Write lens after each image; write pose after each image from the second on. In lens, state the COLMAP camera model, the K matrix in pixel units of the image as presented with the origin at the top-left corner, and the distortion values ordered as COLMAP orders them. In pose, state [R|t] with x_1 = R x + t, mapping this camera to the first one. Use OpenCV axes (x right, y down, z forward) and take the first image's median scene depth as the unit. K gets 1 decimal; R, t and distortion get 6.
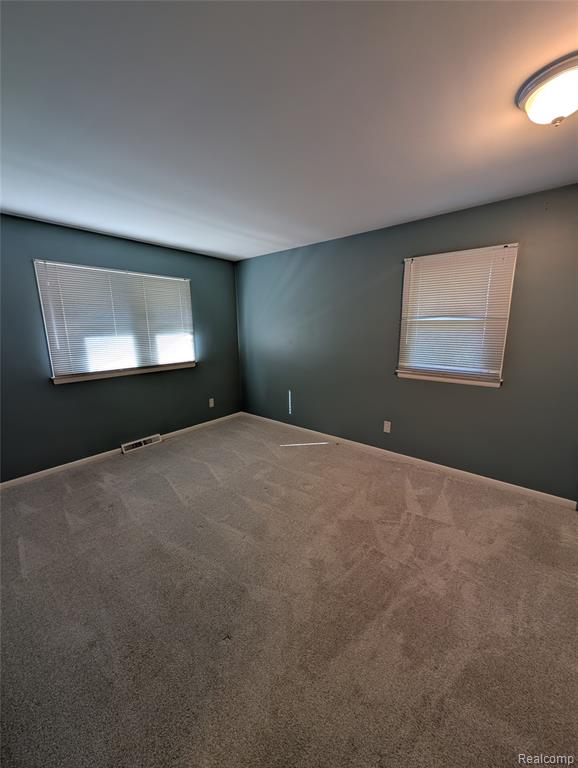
lens RADIAL K [[291.8, 0, 286.8], [0, 291.8, 379.0], [0, 0, 1]] dist [-0.000684, -0.000062]
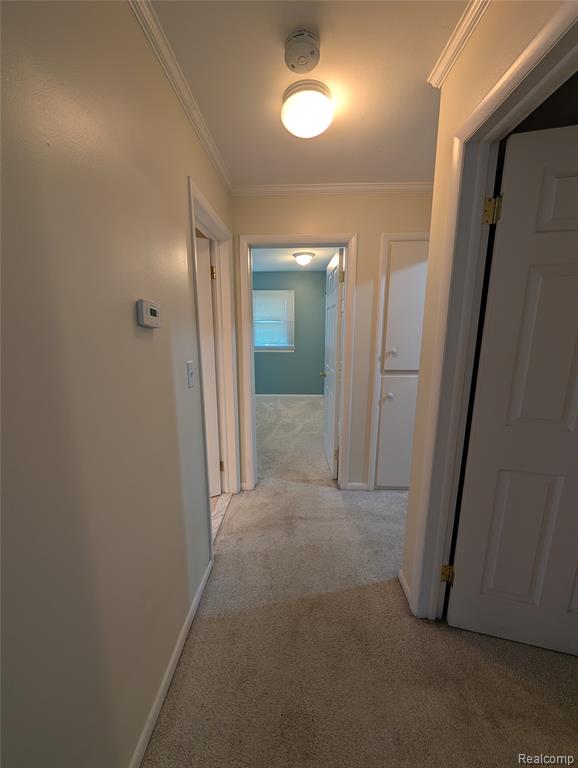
lens RADIAL K [[291.8, 0, 288.3], [0, 291.8, 384.0], [0, 0, 1]] dist [-0.000684, -0.000062]
pose [[0.782390, -0.110185, 0.612964, -0.751175], [0.111562, 0.993101, 0.036119, 0.195080], [-0.612715, 0.040124, 0.789285, -0.781866]]
